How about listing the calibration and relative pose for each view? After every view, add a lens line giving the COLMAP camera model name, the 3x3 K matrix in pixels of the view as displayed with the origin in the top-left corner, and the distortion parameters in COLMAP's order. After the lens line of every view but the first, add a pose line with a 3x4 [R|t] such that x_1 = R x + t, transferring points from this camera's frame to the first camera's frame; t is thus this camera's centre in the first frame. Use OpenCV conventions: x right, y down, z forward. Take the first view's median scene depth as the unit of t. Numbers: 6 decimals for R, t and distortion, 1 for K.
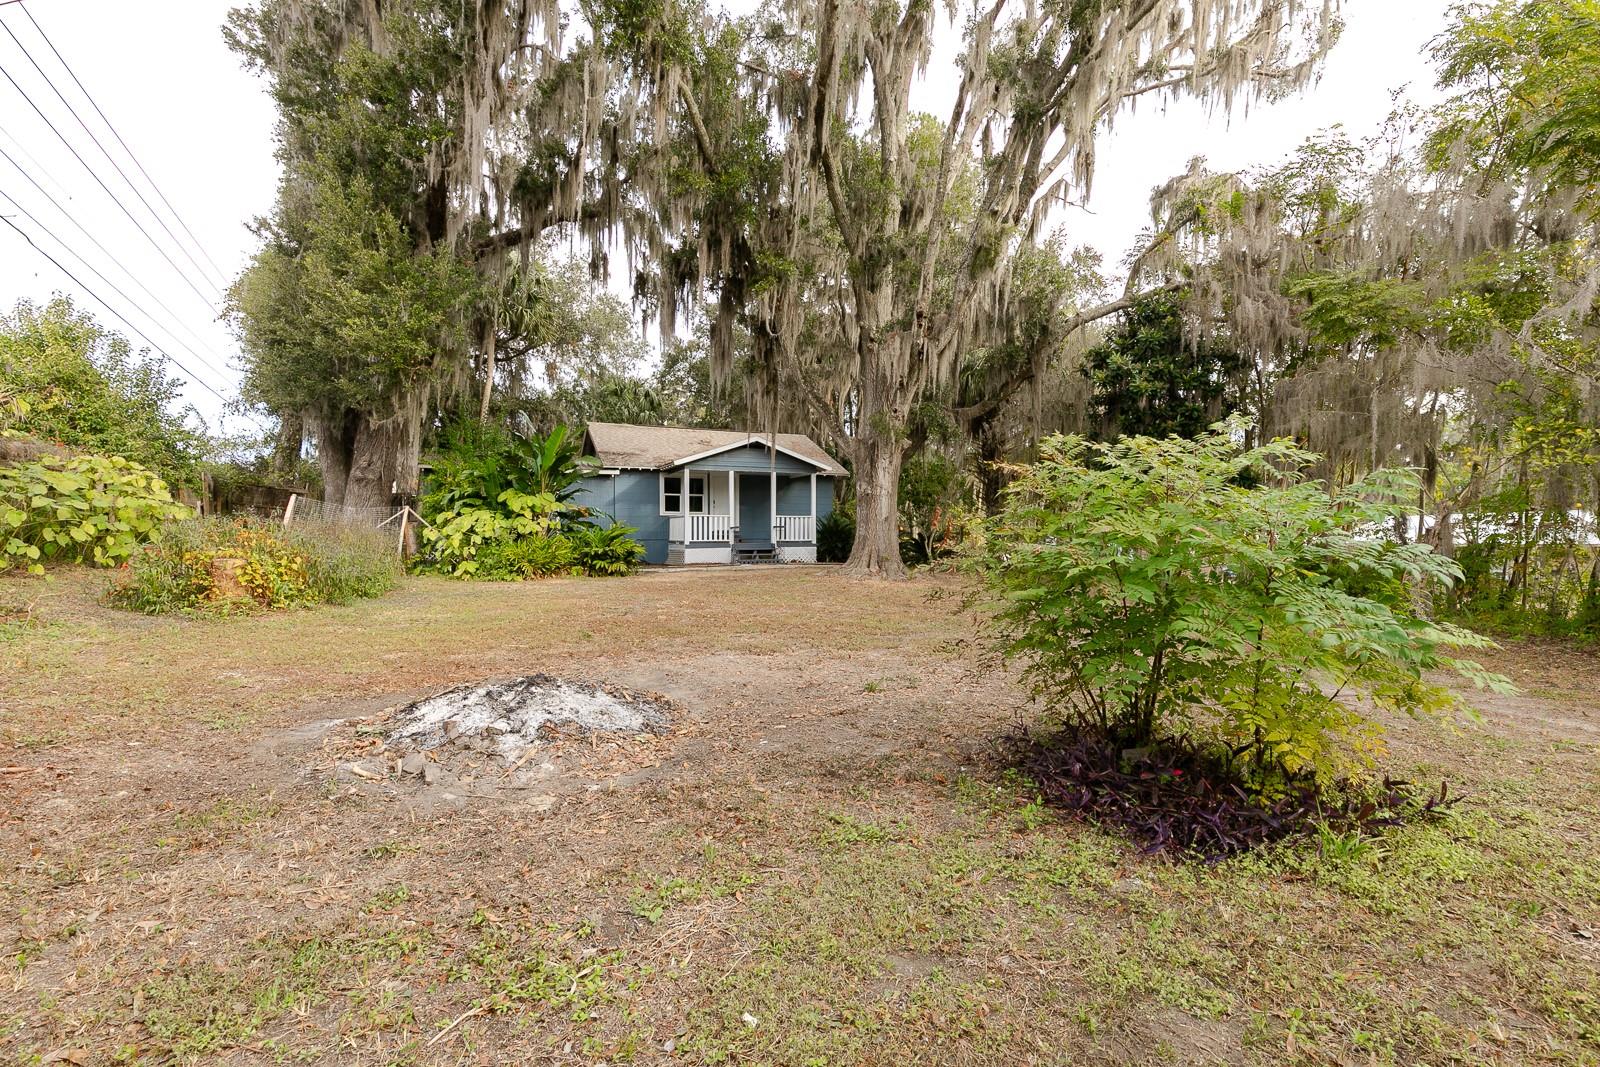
lens RADIAL K [[728.3, 0, 818.7], [0, 728.3, 530.4], [0, 0, 1]] dist [0.002571, 0.000113]
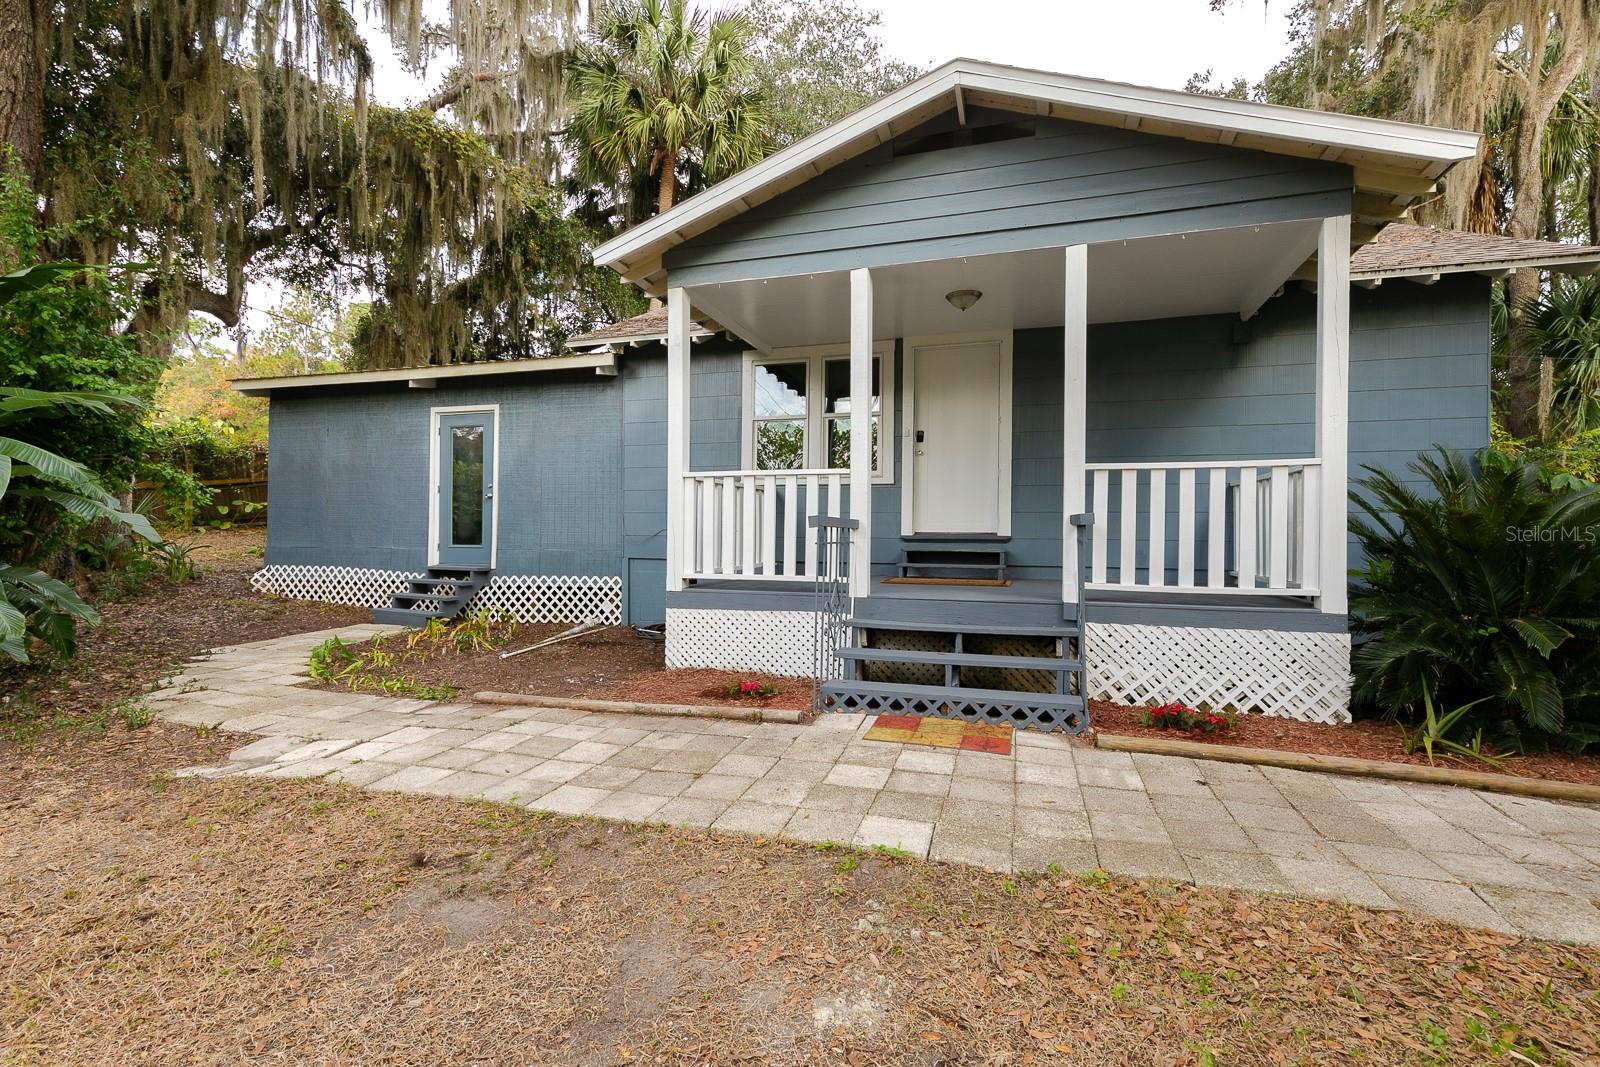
lens RADIAL K [[728.3, 0, 818.7], [0, 728.3, 530.4], [0, 0, 1]] dist [0.002571, 0.000113]
pose [[0.733026, 0.006956, -0.680165, 0.023460], [-0.003575, 0.999973, 0.006374, -0.002873], [0.680192, -0.002241, 0.733031, 0.803904]]
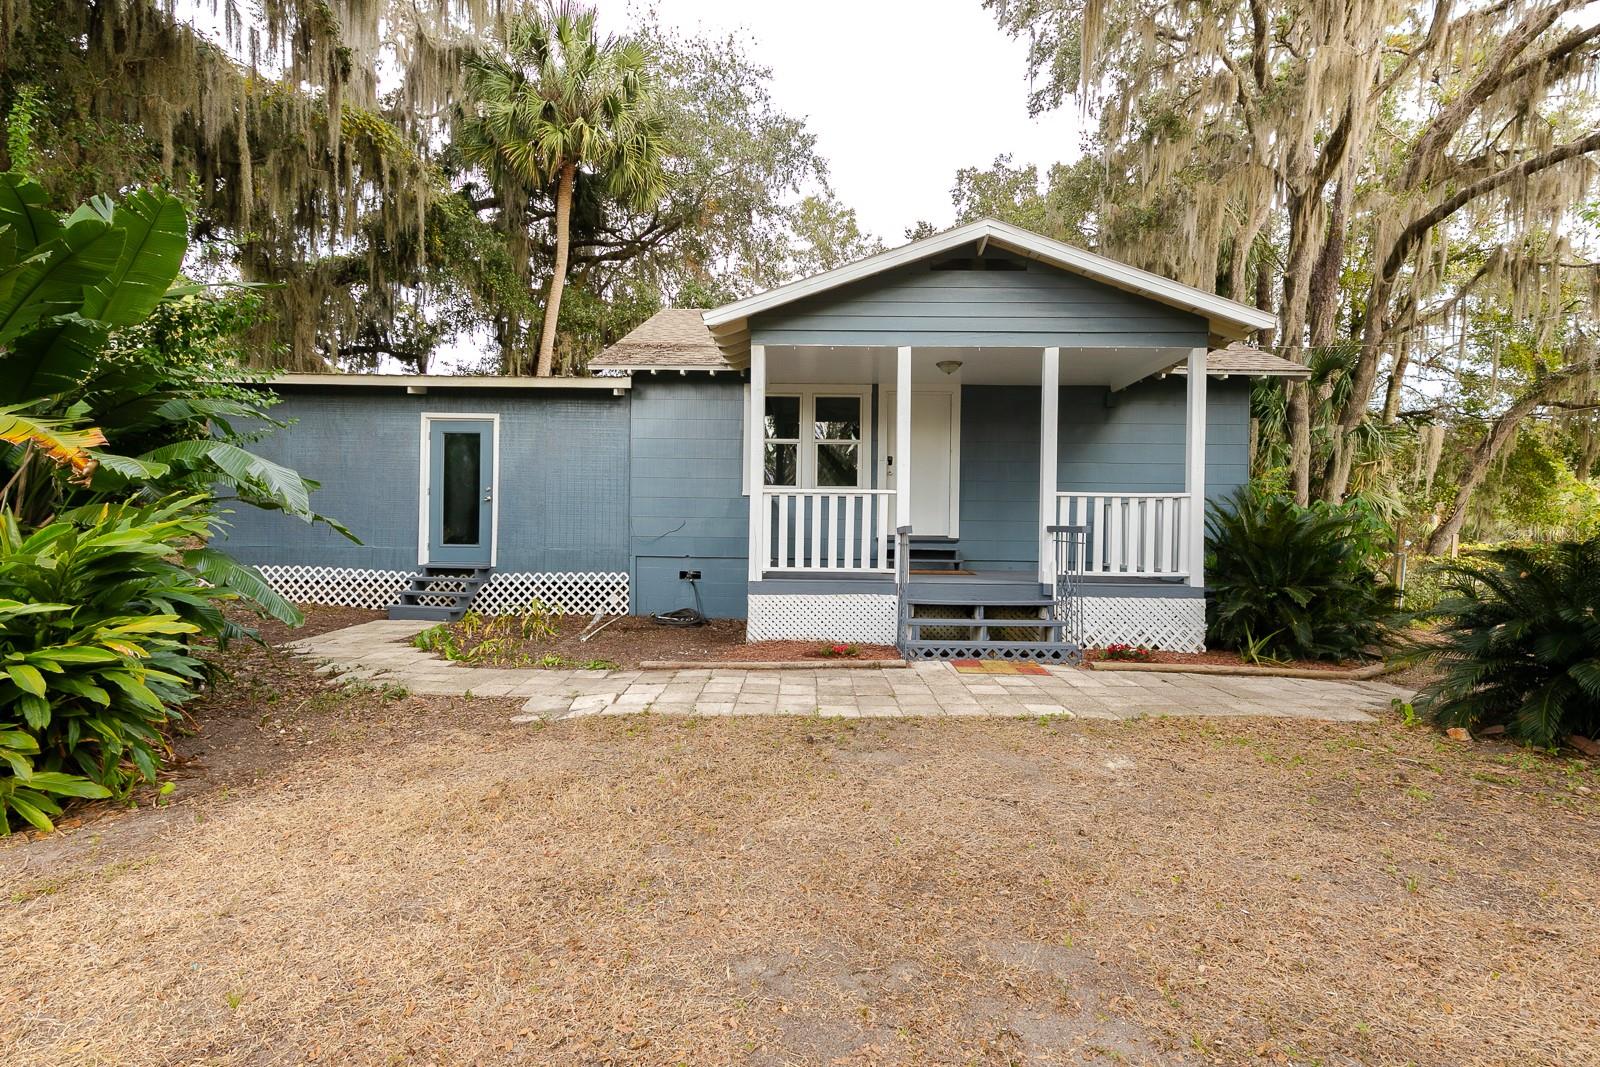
lens RADIAL K [[728.3, 0, 818.7], [0, 728.3, 530.4], [0, 0, 1]] dist [0.002571, 0.000113]
pose [[0.900224, 0.013812, -0.435207, -0.015923], [-0.012092, 0.999904, 0.006721, -0.005012], [0.435258, -0.000788, 0.900305, 0.684188]]
